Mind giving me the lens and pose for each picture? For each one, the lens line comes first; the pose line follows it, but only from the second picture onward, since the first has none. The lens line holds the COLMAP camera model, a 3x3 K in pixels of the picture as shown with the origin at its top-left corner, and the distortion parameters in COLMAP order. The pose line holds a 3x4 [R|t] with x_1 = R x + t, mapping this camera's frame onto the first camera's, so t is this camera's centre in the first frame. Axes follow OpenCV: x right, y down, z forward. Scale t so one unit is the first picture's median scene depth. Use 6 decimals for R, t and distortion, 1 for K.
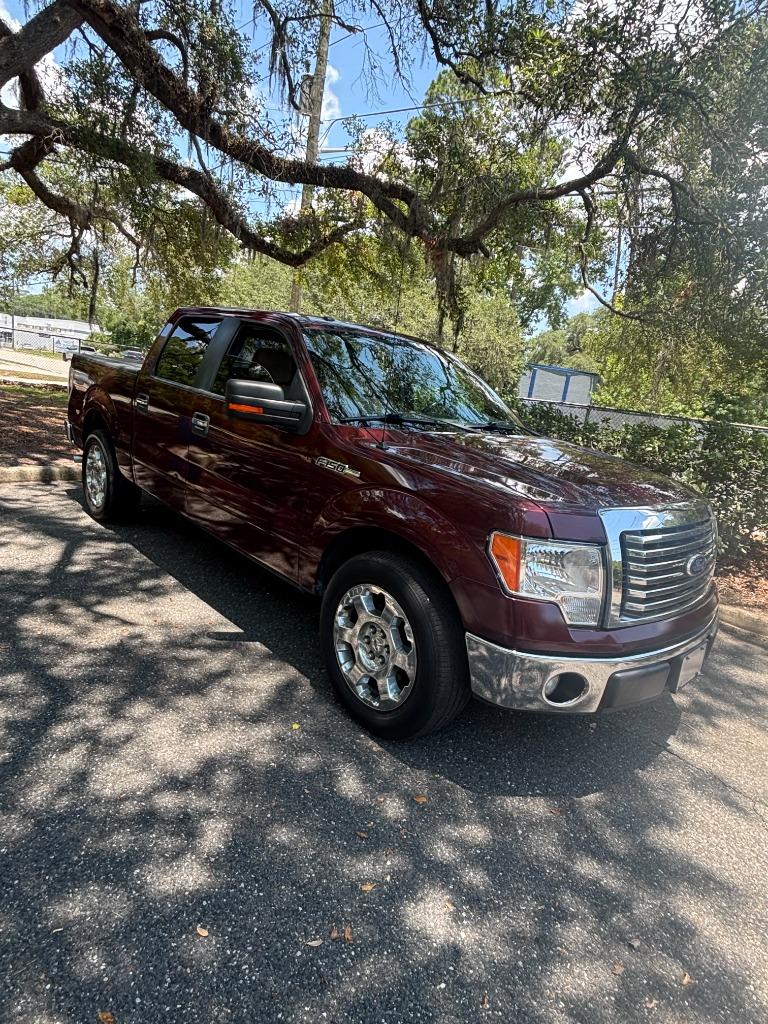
lens RADIAL K [[571.1, 0, 384.0], [0, 571.1, 512.0], [0, 0, 1]] dist [-0.001949, 0.003719]
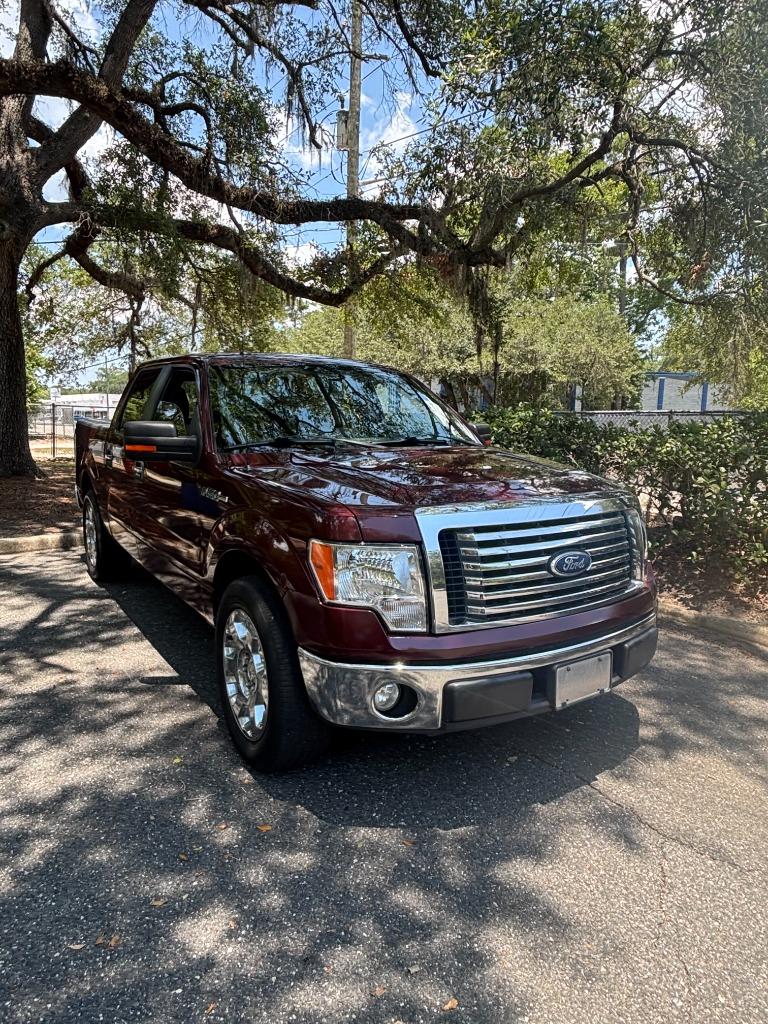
lens RADIAL K [[650.6, 0, 384.0], [0, 650.6, 512.0], [0, 0, 1]] dist [0.033108, -0.042735]
pose [[0.977449, -0.090557, -0.190771, 0.294200], [0.073316, 0.992718, -0.095584, 0.056891], [0.198038, 0.079442, 0.976970, -0.038025]]
